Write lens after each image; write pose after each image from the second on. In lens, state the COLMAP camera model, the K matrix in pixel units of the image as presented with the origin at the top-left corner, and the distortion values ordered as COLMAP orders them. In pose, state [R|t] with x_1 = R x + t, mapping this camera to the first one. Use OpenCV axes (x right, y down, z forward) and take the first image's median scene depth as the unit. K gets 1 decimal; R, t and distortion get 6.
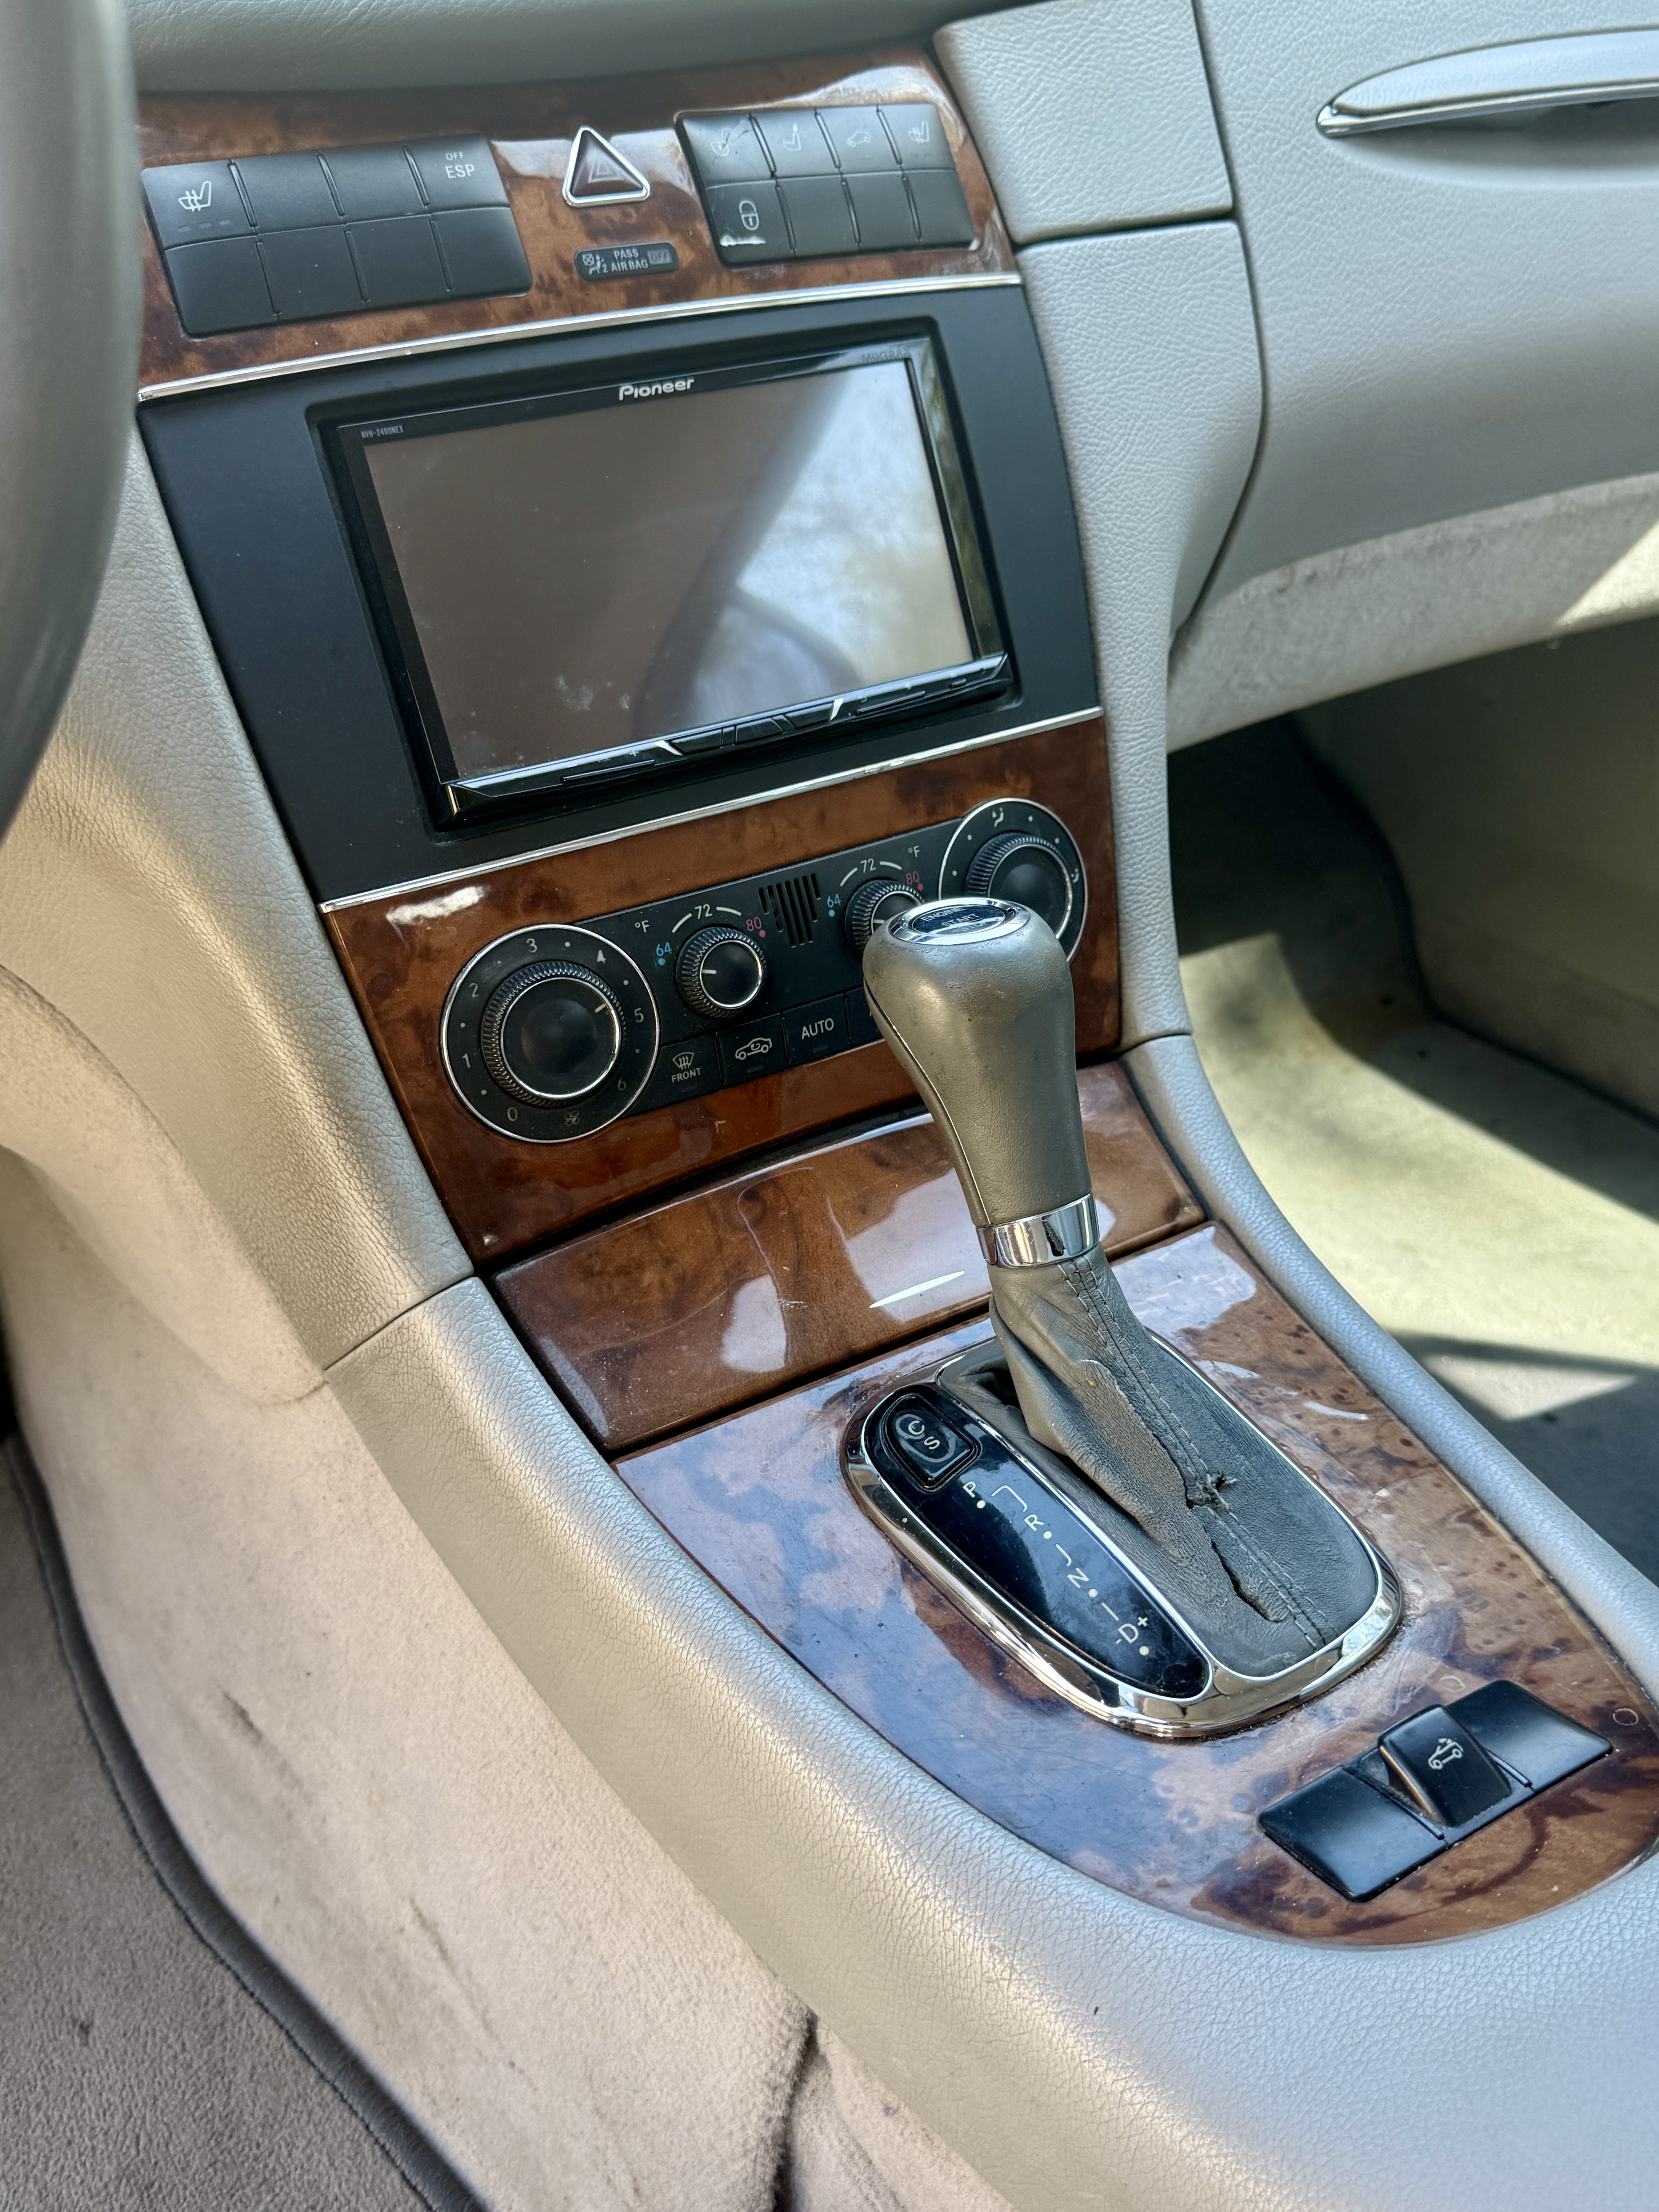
lens RADIAL K [[2009.9, 0, 829.5], [0, 2009.9, 1106.0], [0, 0, 1]] dist [0.185030, -0.468895]
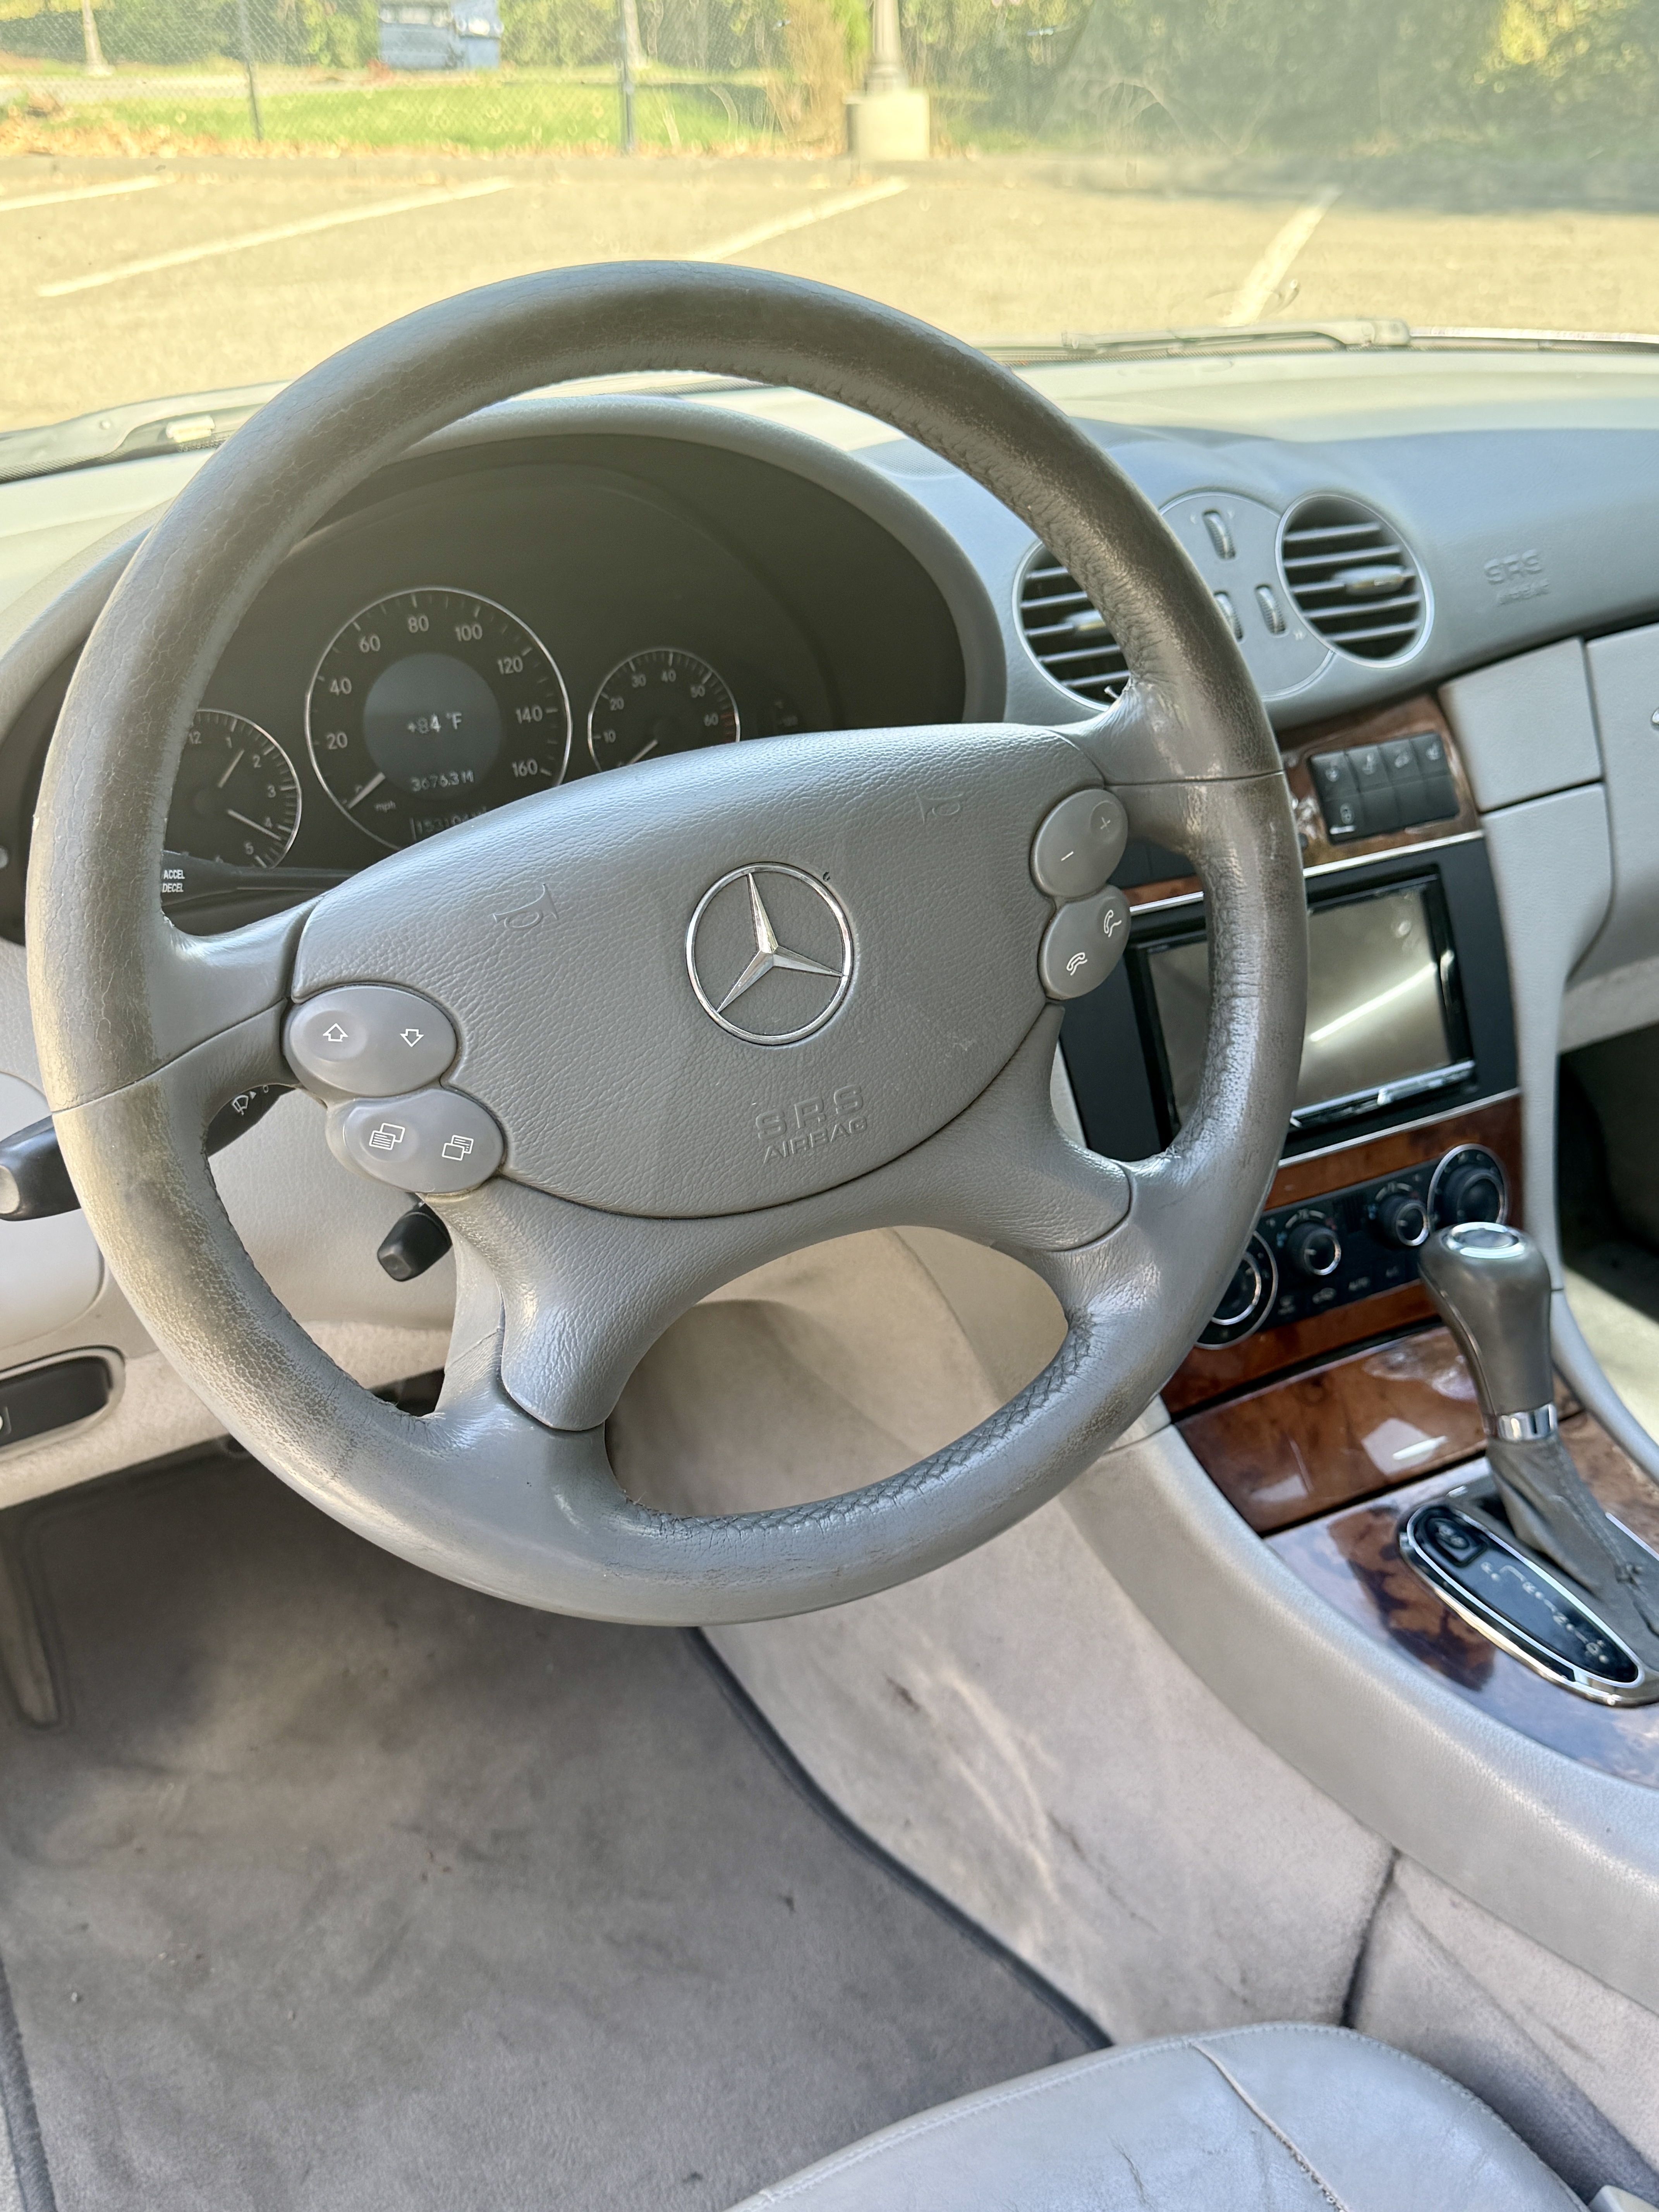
lens RADIAL K [[2009.9, 0, 829.5], [0, 2009.9, 1106.0], [0, 0, 1]] dist [0.185030, -0.468895]
pose [[0.998739, 0.048233, -0.013906, -0.445549], [-0.048860, 0.997605, -0.048966, -0.085639], [0.011510, 0.049584, 0.998704, -0.717725]]
